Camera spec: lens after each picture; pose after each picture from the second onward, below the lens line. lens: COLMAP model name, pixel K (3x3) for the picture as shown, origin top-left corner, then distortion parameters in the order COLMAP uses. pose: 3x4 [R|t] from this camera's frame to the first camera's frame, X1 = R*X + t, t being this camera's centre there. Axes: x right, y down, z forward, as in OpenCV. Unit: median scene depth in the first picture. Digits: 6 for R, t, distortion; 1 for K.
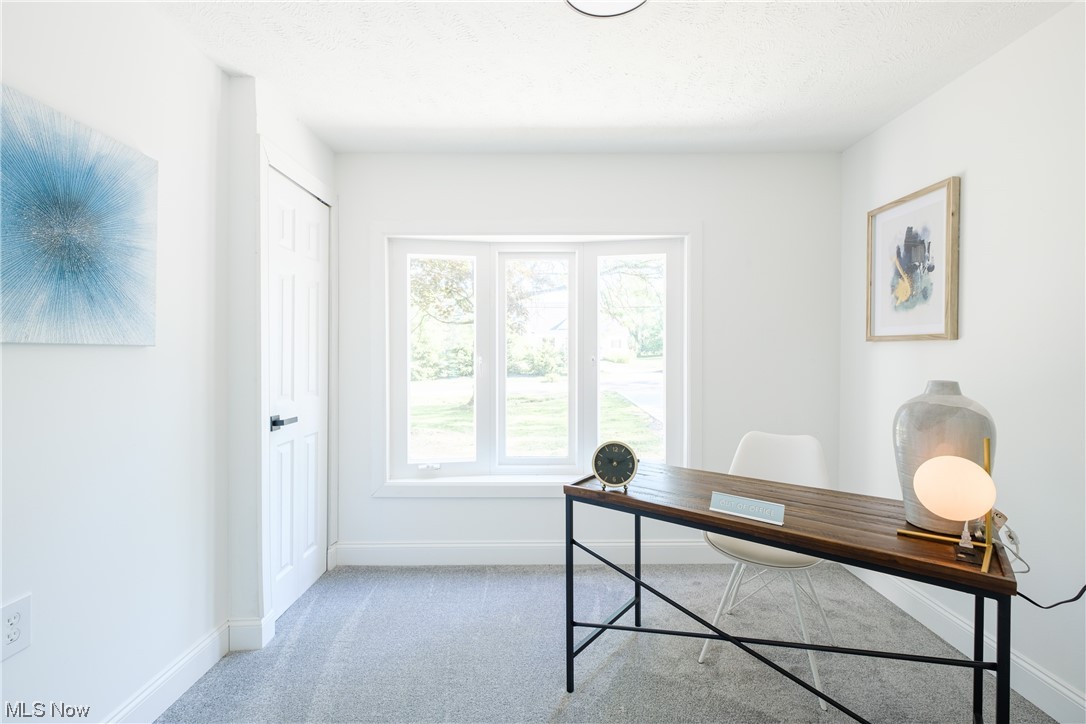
lens RADIAL K [[480.1, 0, 541.4], [0, 480.1, 358.2], [0, 0, 1]] dist [-0.002767, -0.000117]
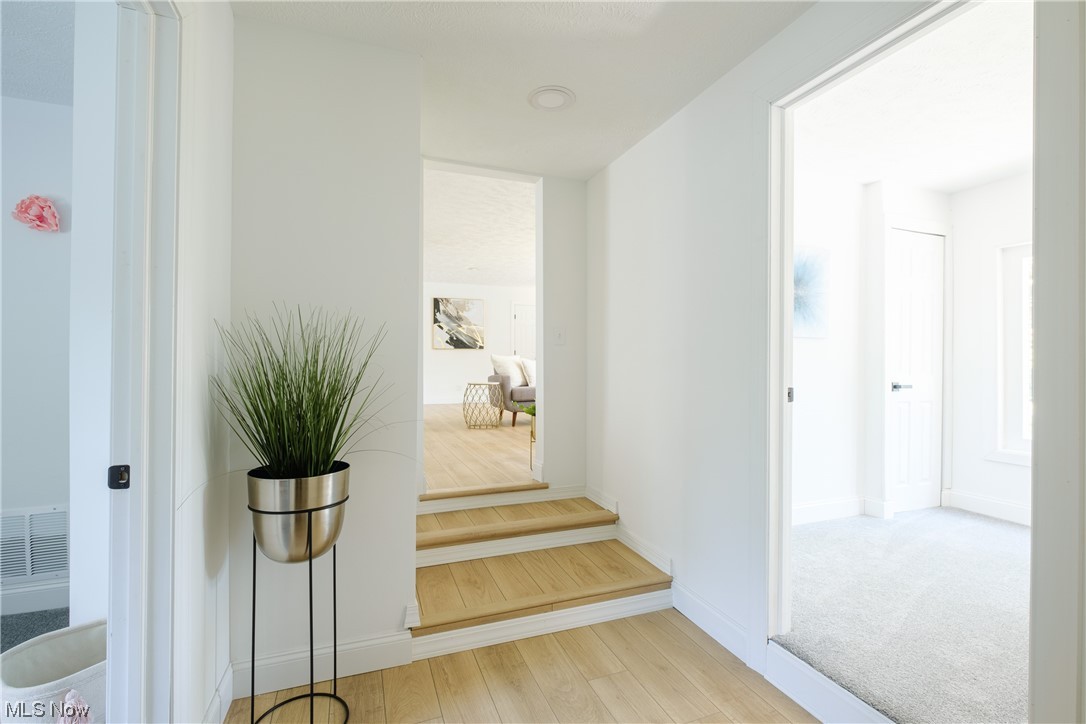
lens RADIAL K [[480.1, 0, 541.4], [0, 480.1, 358.2], [0, 0, 1]] dist [-0.002767, -0.000117]
pose [[0.358932, -0.007805, -0.933331, 0.512381], [-0.016879, 0.999747, -0.014852, 0.083686], [0.933211, 0.021084, 0.358710, -0.674321]]
